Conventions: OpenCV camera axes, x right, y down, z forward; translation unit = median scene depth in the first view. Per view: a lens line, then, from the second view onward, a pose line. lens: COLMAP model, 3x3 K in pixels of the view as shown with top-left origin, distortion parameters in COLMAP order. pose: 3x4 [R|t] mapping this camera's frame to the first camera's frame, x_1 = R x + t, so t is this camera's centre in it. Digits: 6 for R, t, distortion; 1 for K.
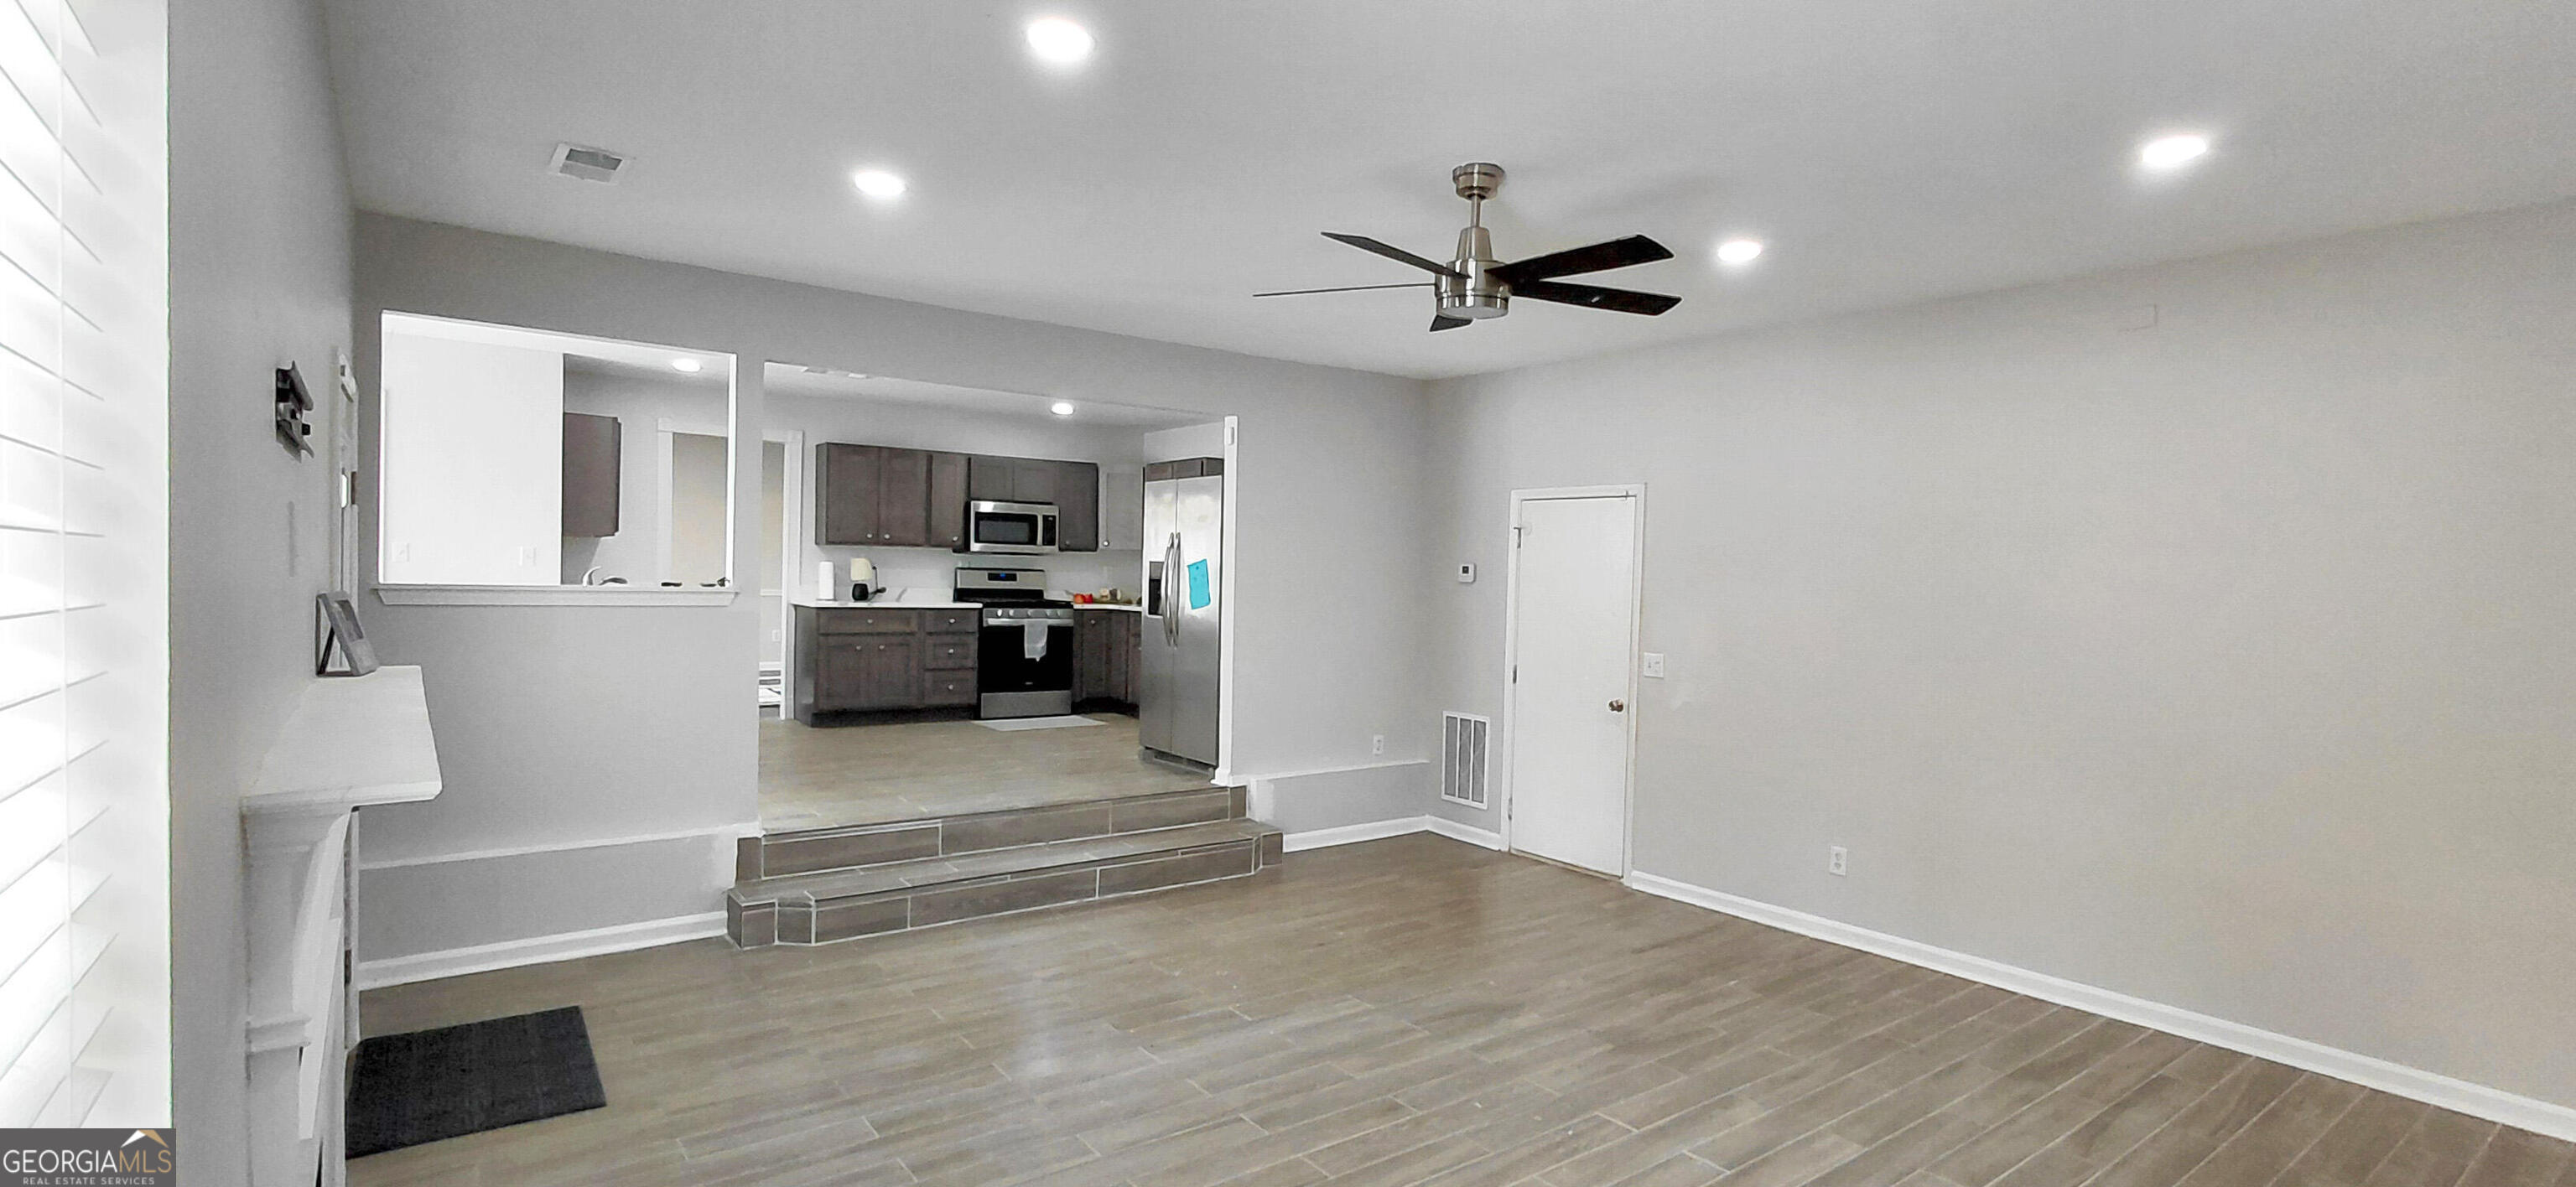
lens RADIAL K [[1208.2, 0, 1311.7], [0, 1208.2, 608.1], [0, 0, 1]] dist [0.000565, 0.002949]
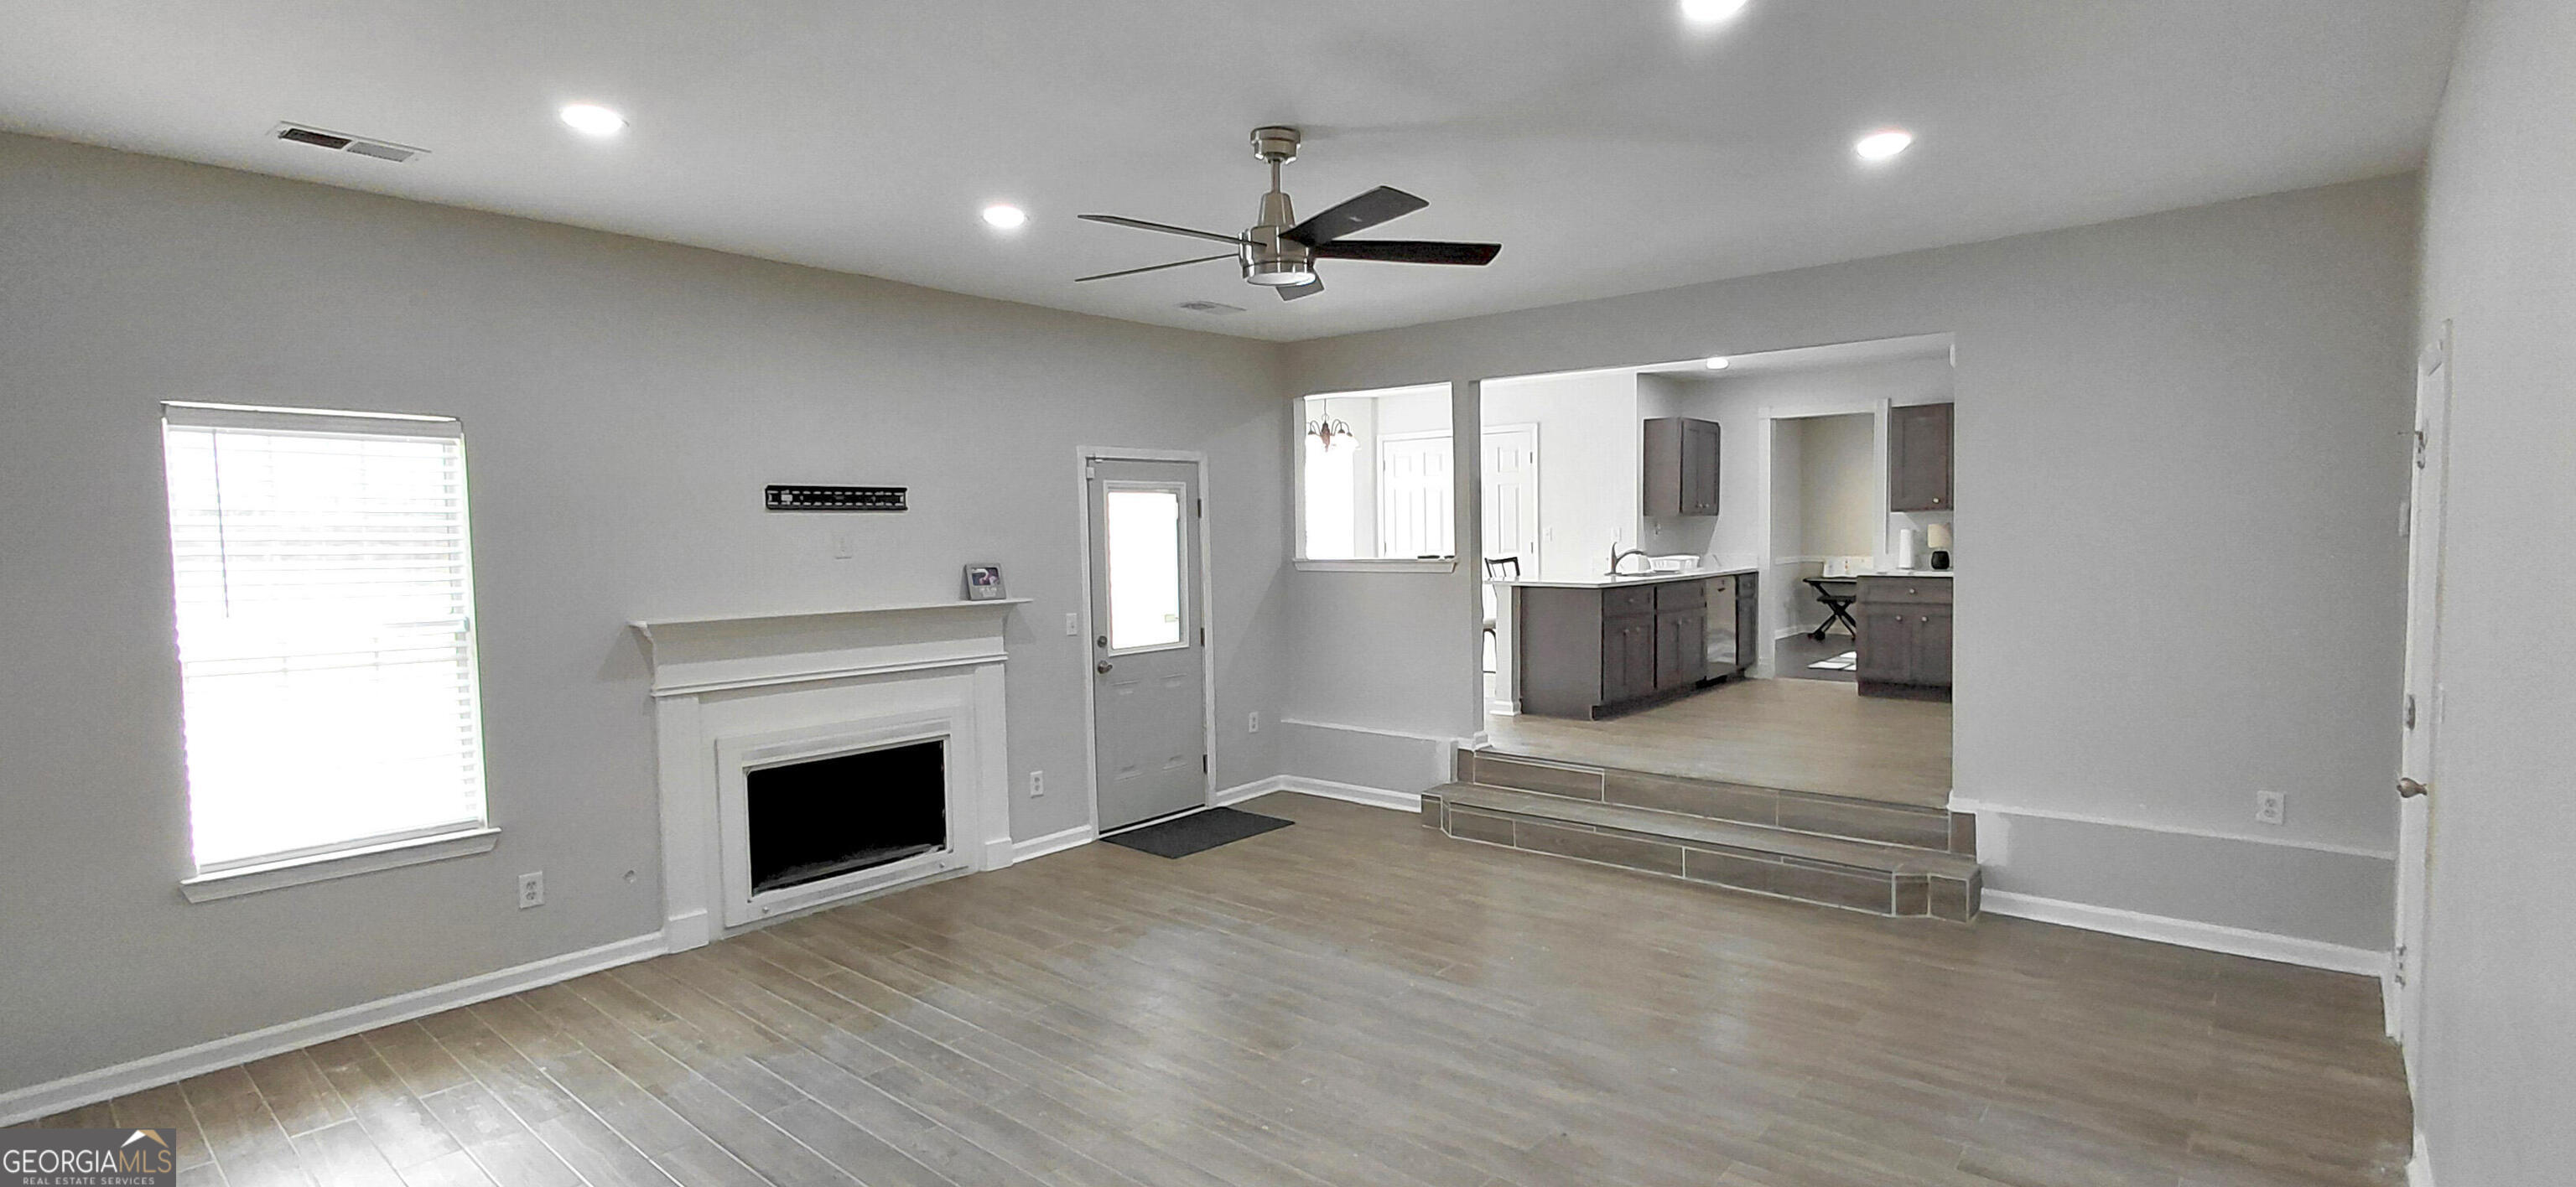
lens RADIAL K [[1208.2, 0, 1311.6], [0, 1208.2, 588.4], [0, 0, 1]] dist [0.000565, 0.002949]
pose [[0.188341, 0.013710, -0.982008, 0.716972], [-0.005792, 0.999901, 0.012849, -0.000839], [0.982087, 0.003268, 0.188402, 0.534923]]
